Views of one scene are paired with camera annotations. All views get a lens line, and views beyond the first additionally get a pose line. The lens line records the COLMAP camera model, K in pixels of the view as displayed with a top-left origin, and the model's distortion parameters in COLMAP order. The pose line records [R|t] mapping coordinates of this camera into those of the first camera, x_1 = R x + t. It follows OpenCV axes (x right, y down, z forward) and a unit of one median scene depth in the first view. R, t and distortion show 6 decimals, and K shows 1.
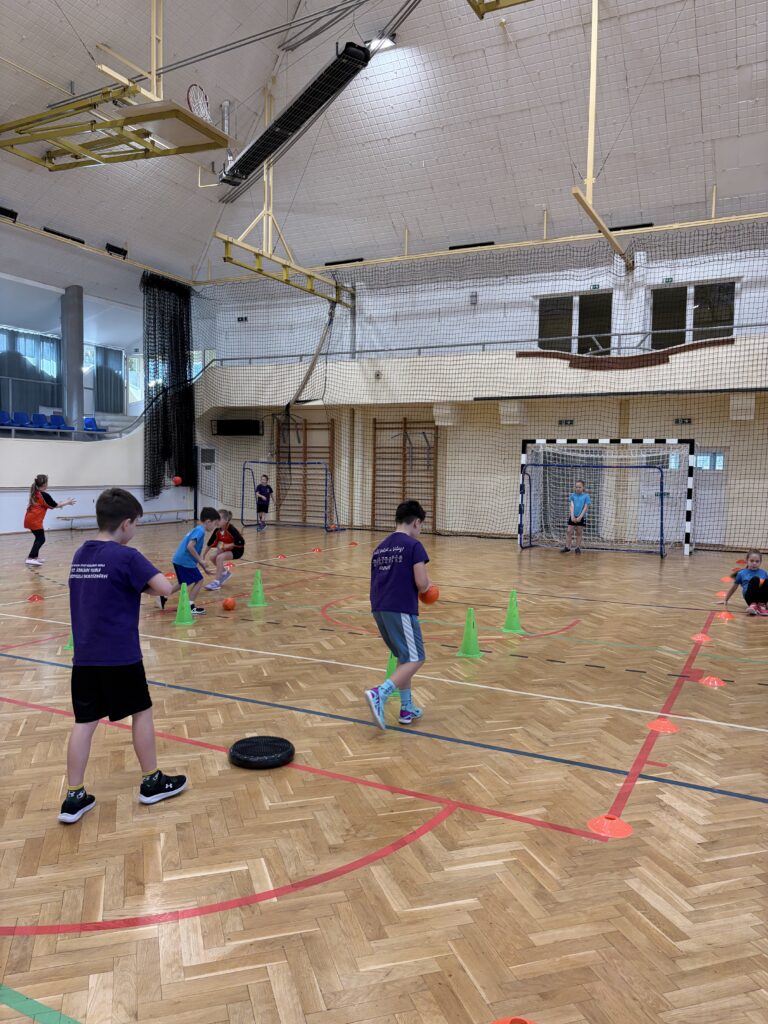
lens RADIAL K [[780.8, 0, 384.0], [0, 780.8, 512.0], [0, 0, 1]] dist [0.052646, -0.045313]
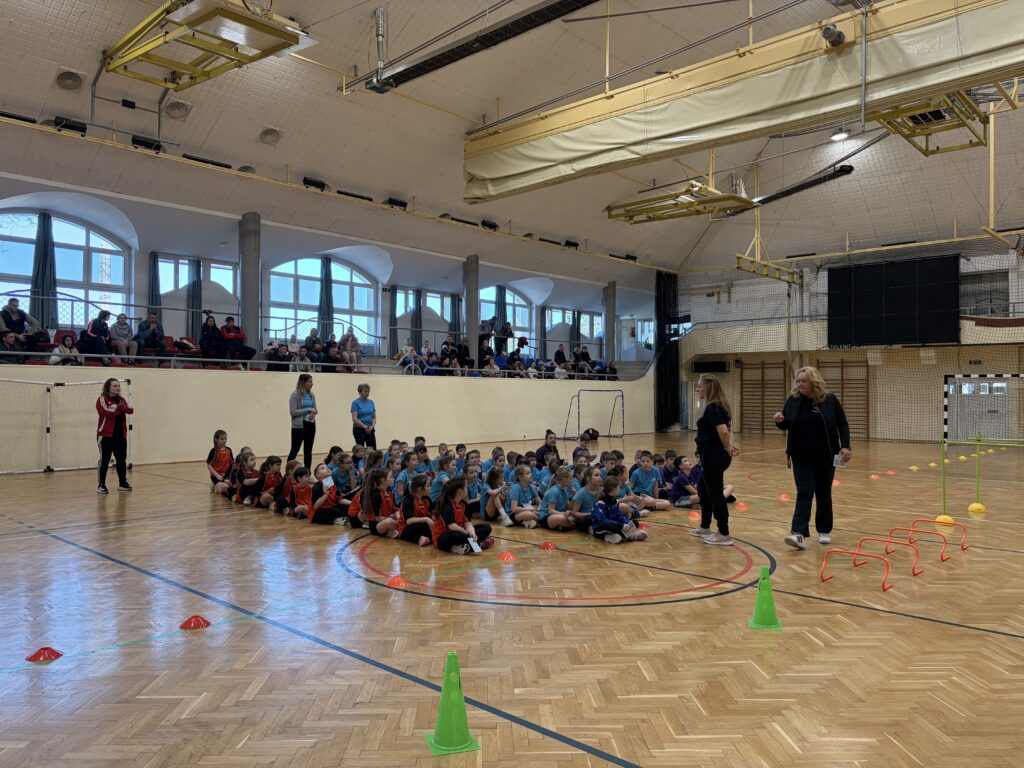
lens RADIAL K [[777.4, 0, 508.2], [0, 777.4, 384.0], [0, 0, 1]] dist [0.059950, -0.055574]
pose [[0.963643, -0.012331, -0.266909, -0.183188], [-0.006453, 0.997569, -0.069383, 0.028325], [0.267116, 0.068582, 0.961221, -0.548118]]
